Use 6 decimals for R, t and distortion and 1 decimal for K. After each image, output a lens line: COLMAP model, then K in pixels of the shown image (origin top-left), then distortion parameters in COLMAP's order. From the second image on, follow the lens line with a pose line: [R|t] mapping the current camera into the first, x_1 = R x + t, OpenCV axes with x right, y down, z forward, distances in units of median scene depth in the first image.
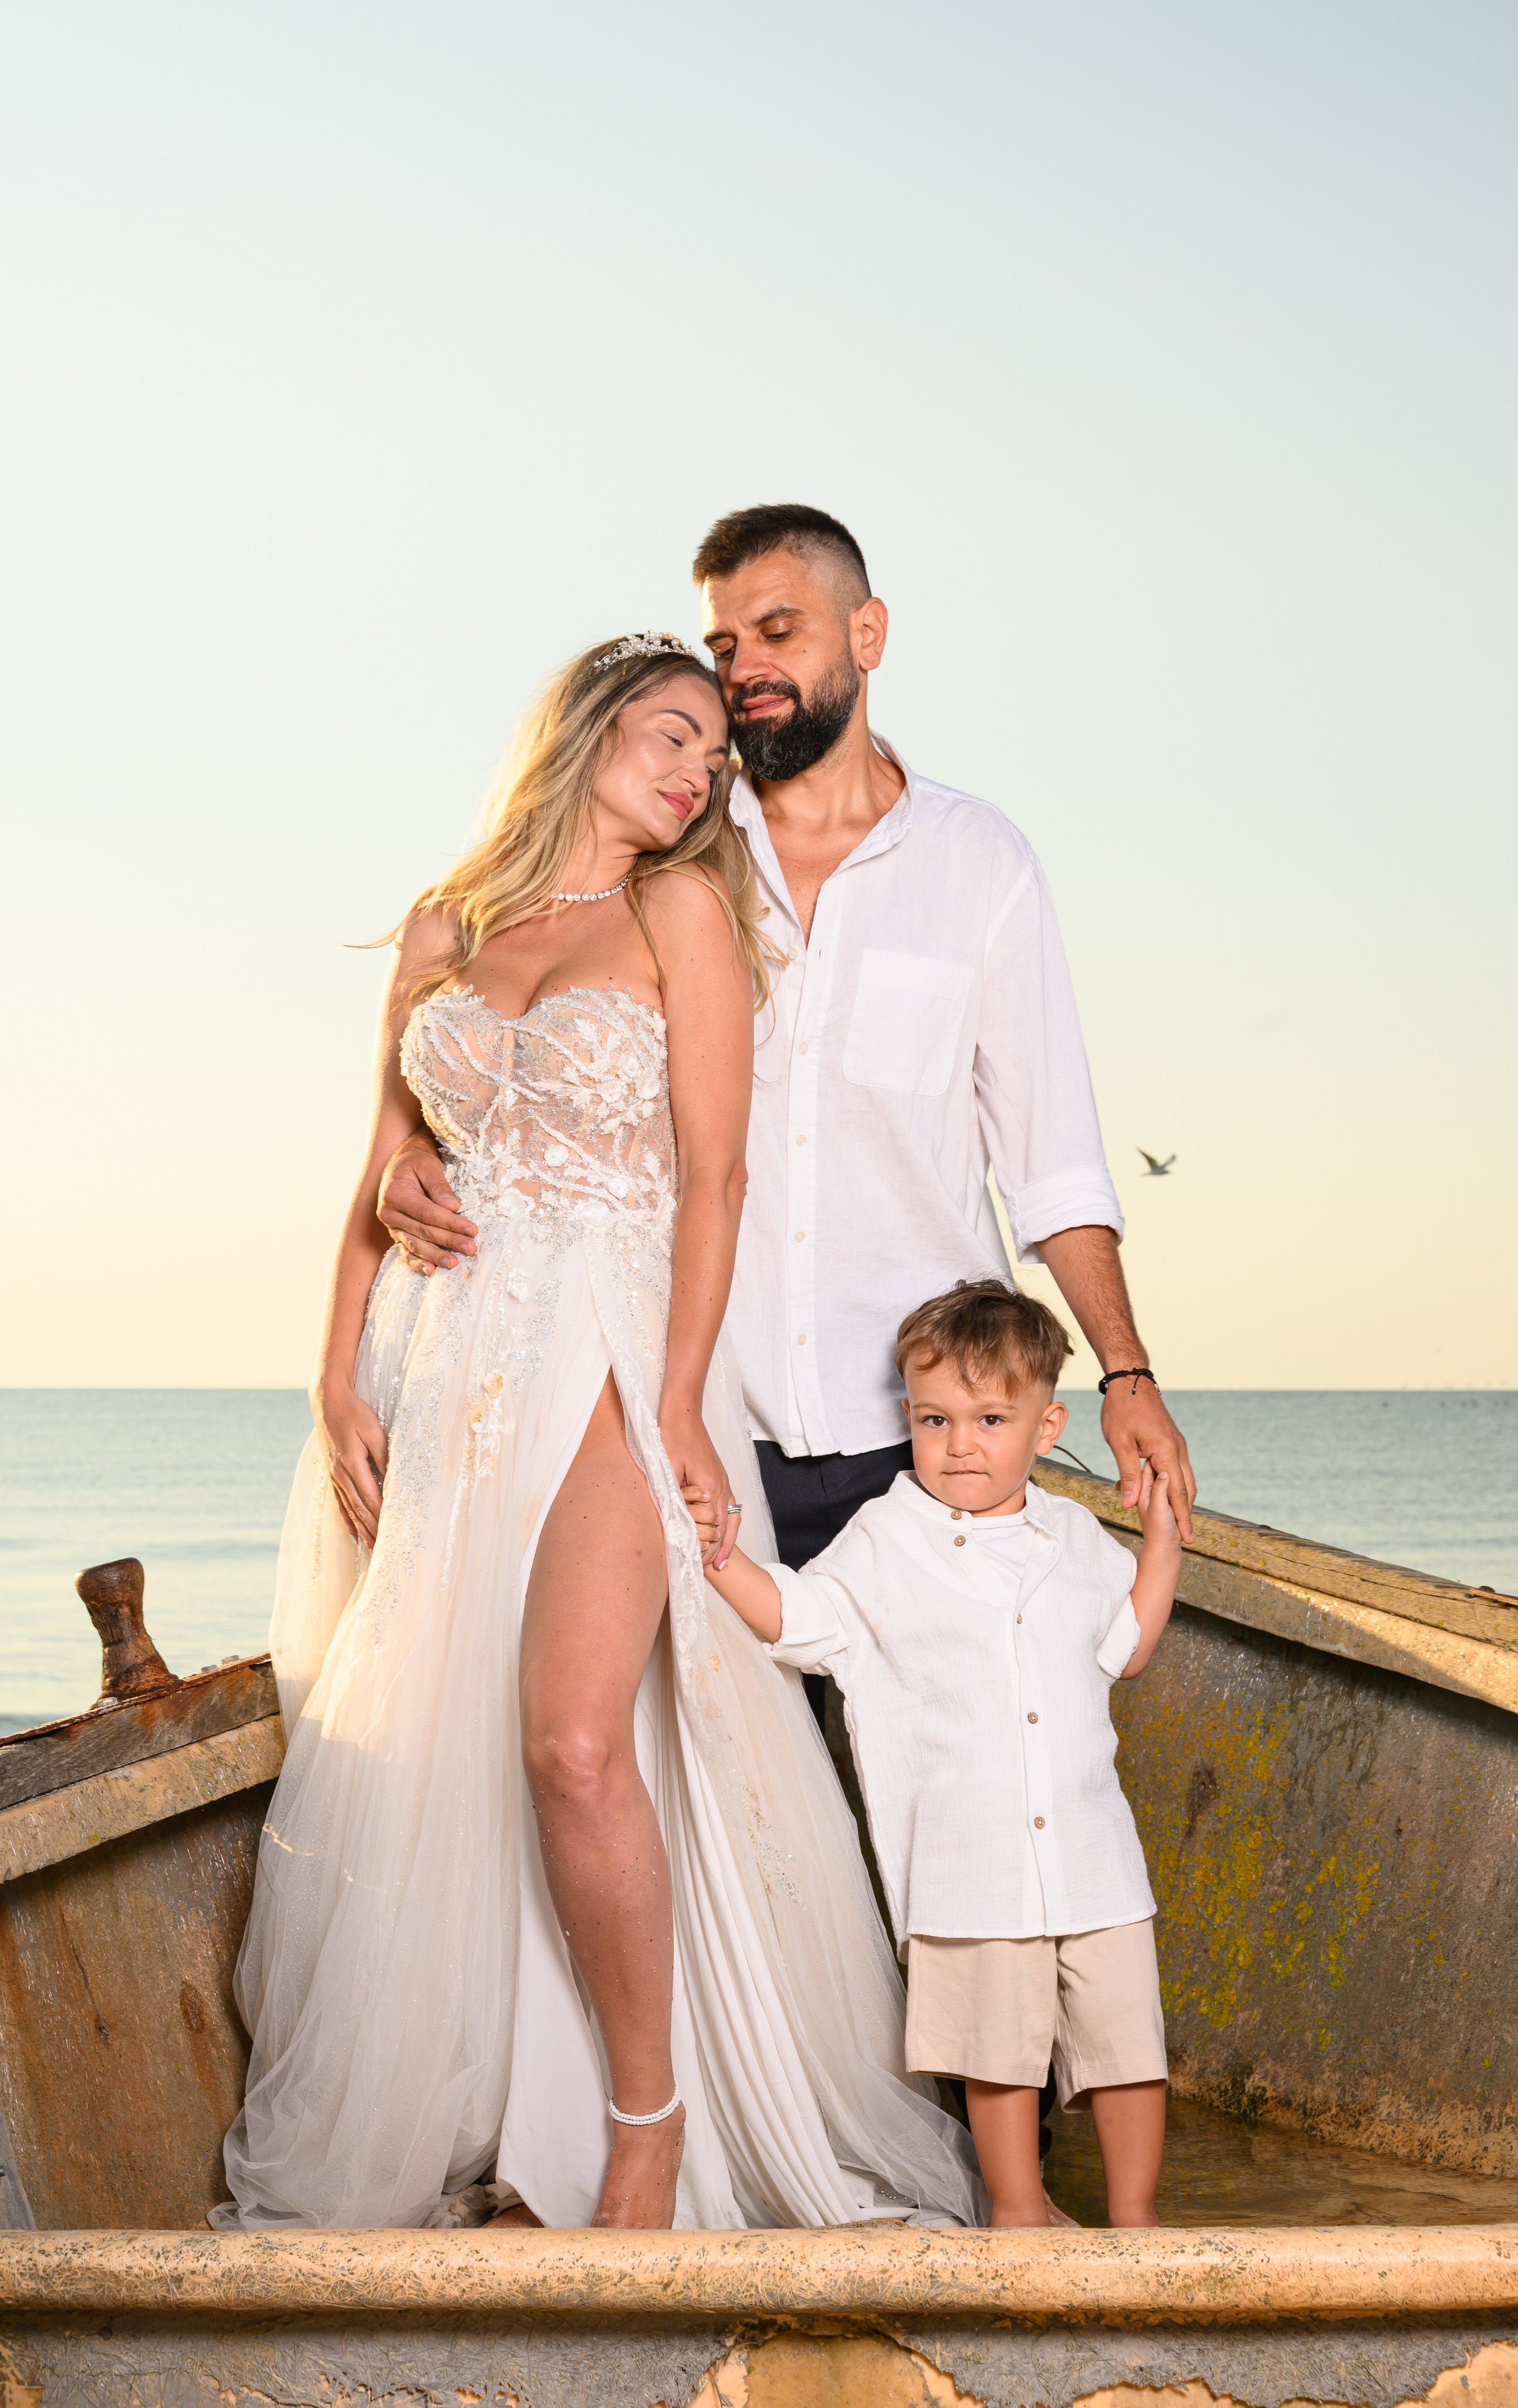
lens RADIAL K [[4326.7, 0, 760.0], [0, 4326.7, 1118.8], [0, 0, 1]] dist [0.012016, 0.000000]
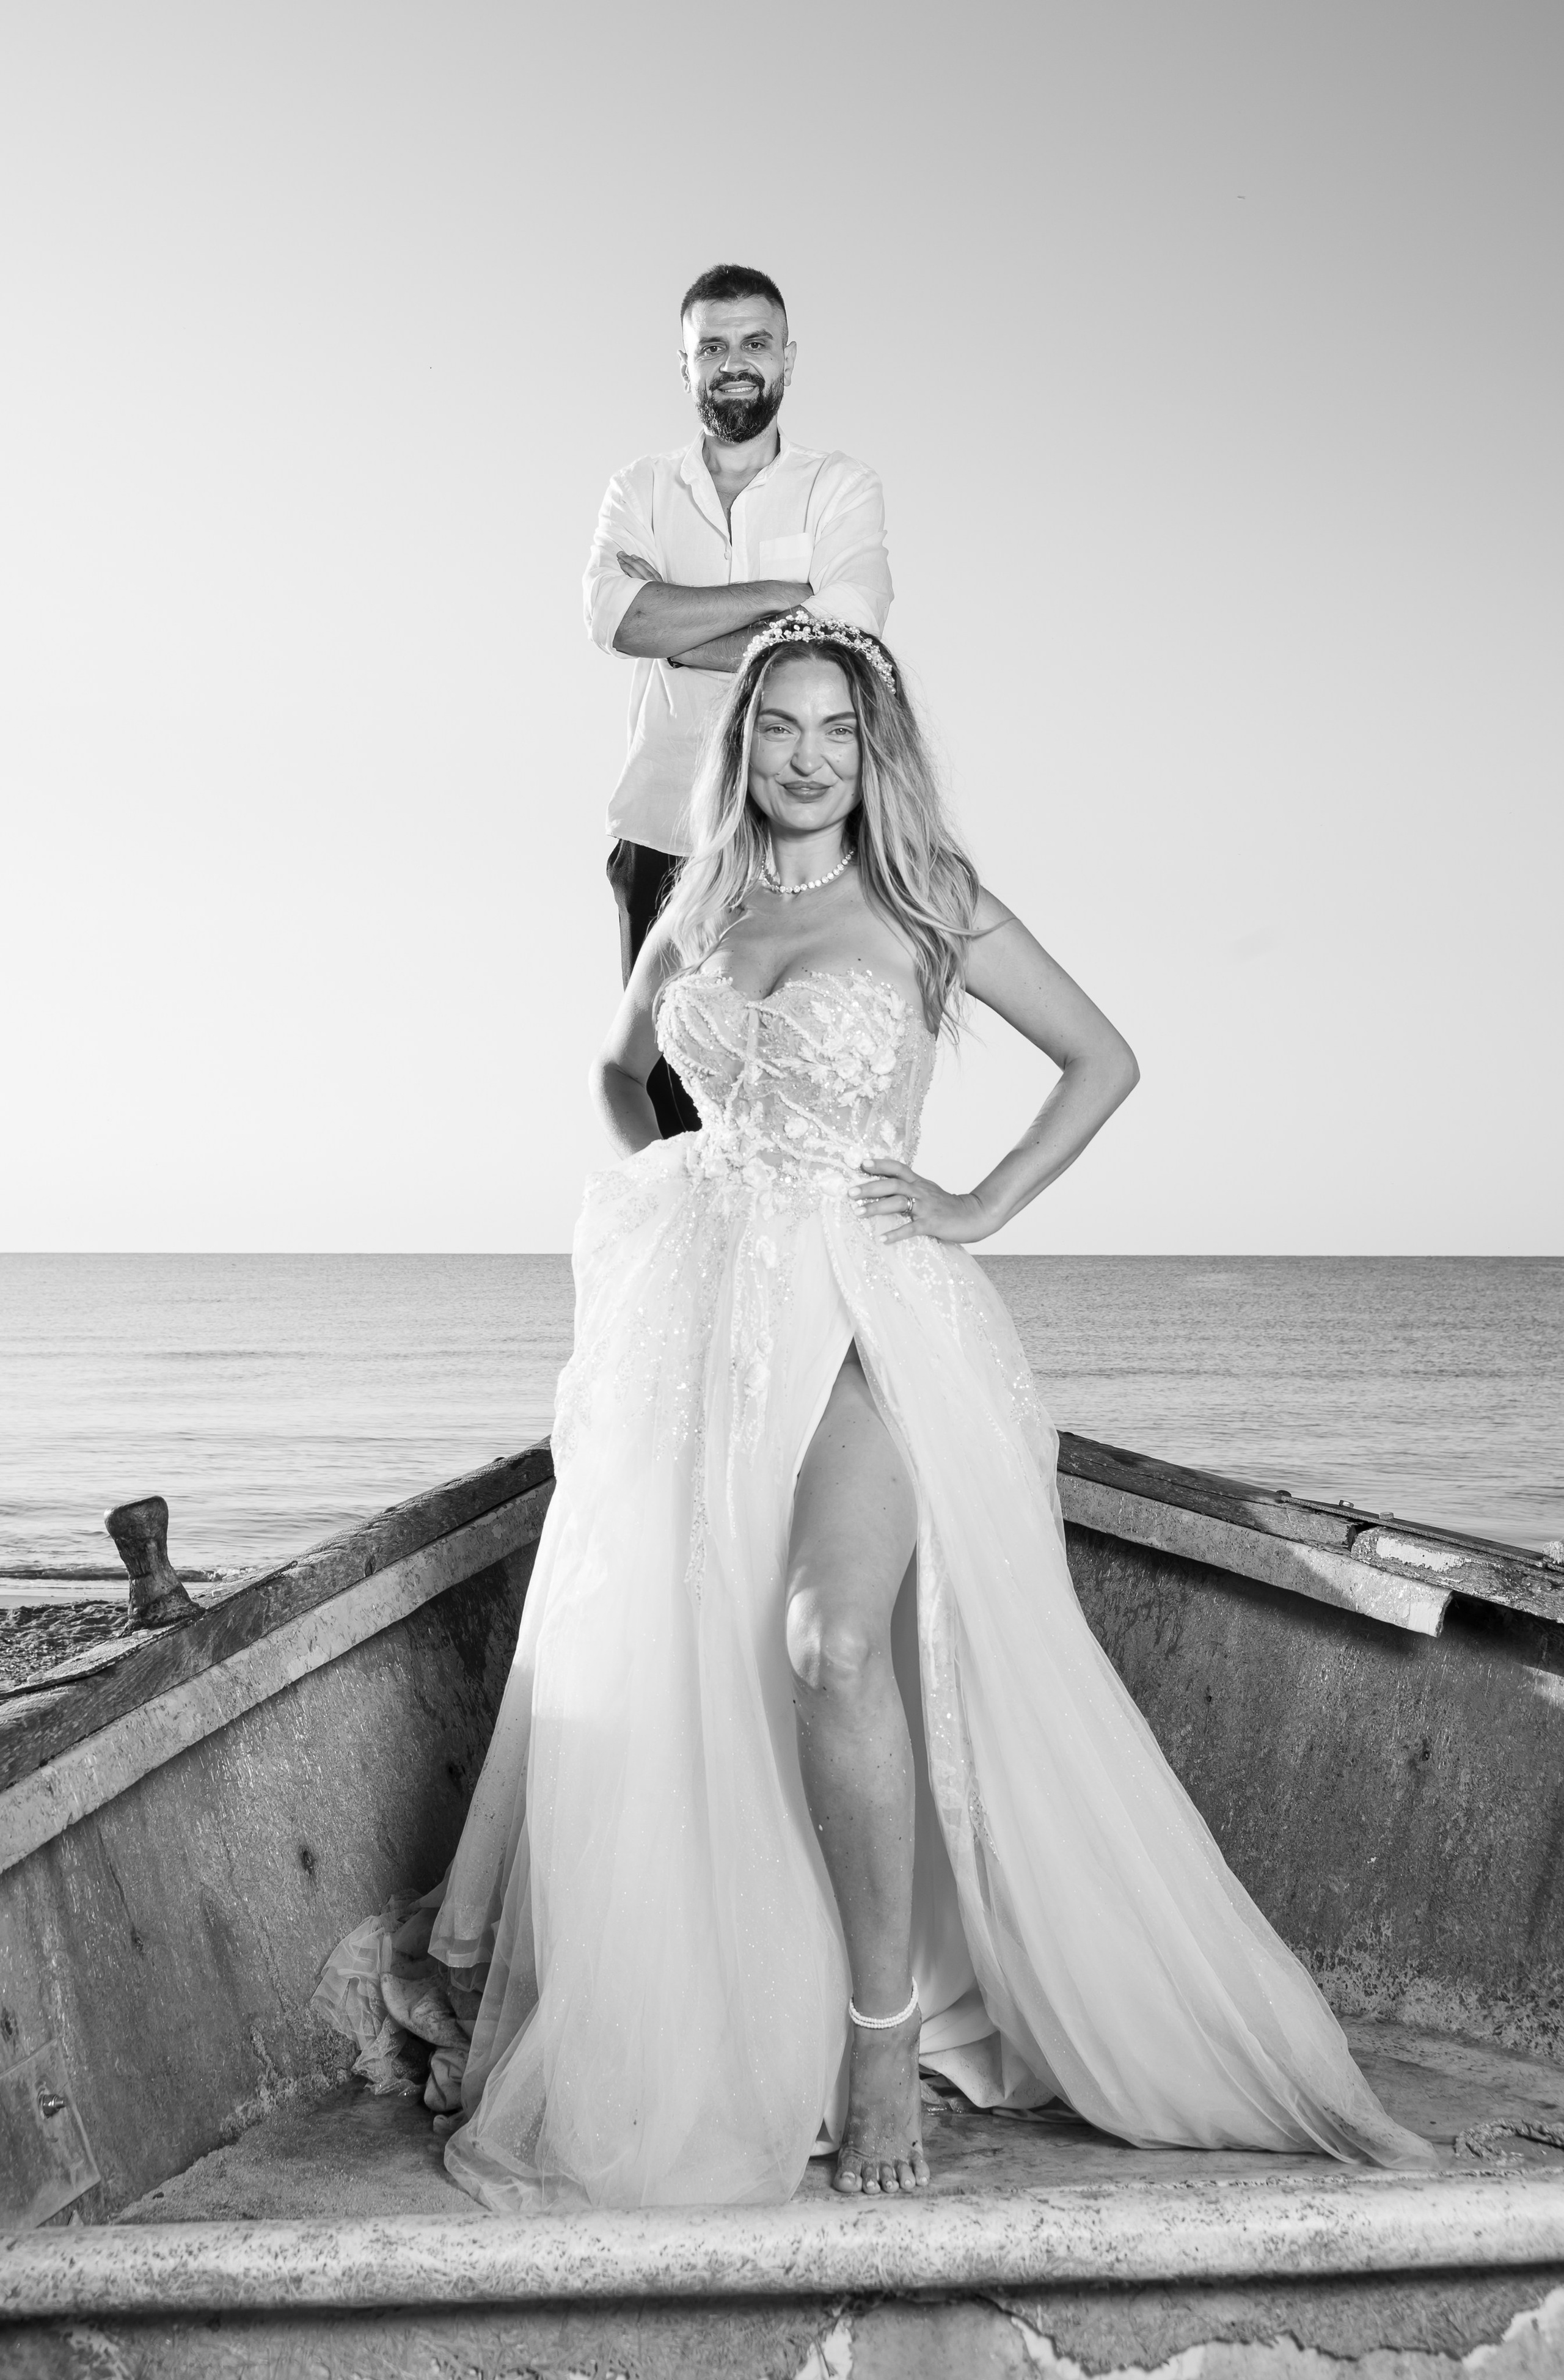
lens RADIAL K [[2908.8, 0, 687.4], [0, 2908.8, 1055.0], [0, 0, 1]] dist [-0.000306, 0.000000]
pose [[0.993711, 0.007843, 0.111702, -0.120213], [-0.007383, 0.999962, -0.004538, -0.009181], [-0.111733, 0.003684, 0.993731, 0.323902]]
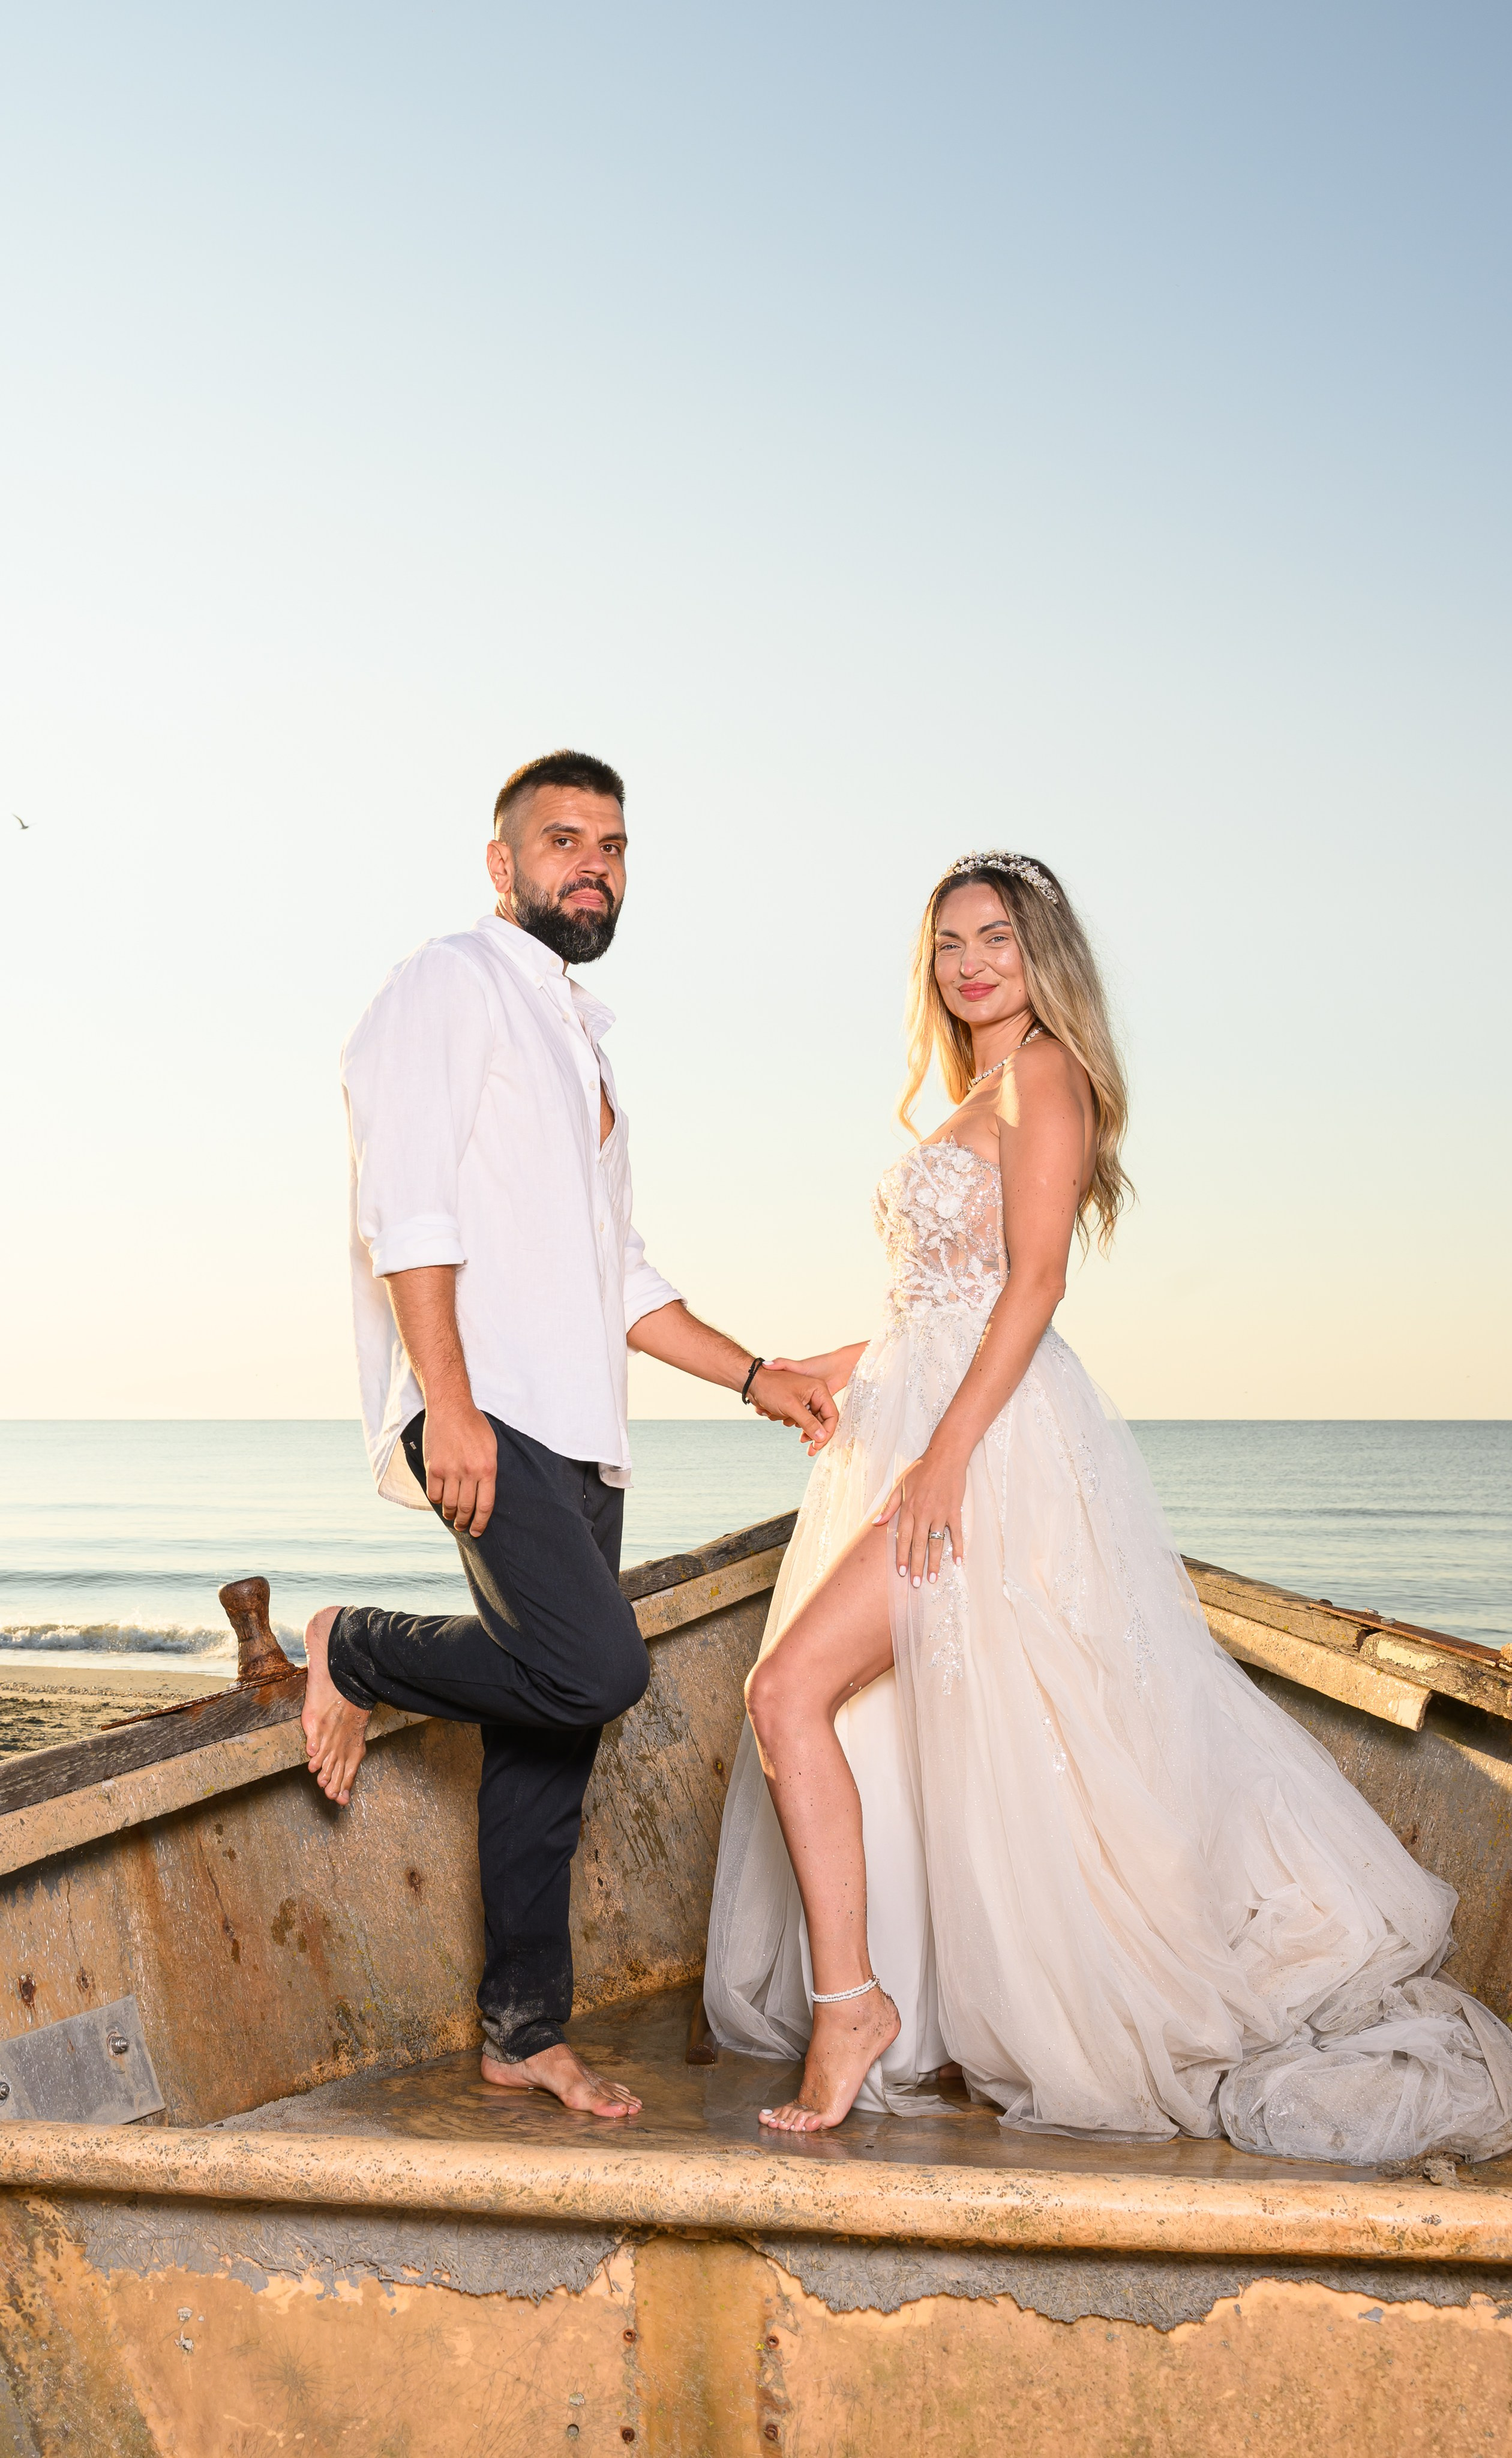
lens RADIAL K [[2587.2, 0, 520.2], [0, 2587.2, 1399.8], [0, 0, 1]] dist [0.010425, 0.000000]
pose [[0.985012, -0.001702, -0.172478, 0.092209], [0.011385, 0.998412, 0.055167, 0.004372], [0.172111, -0.056304, 0.983467, 0.287701]]
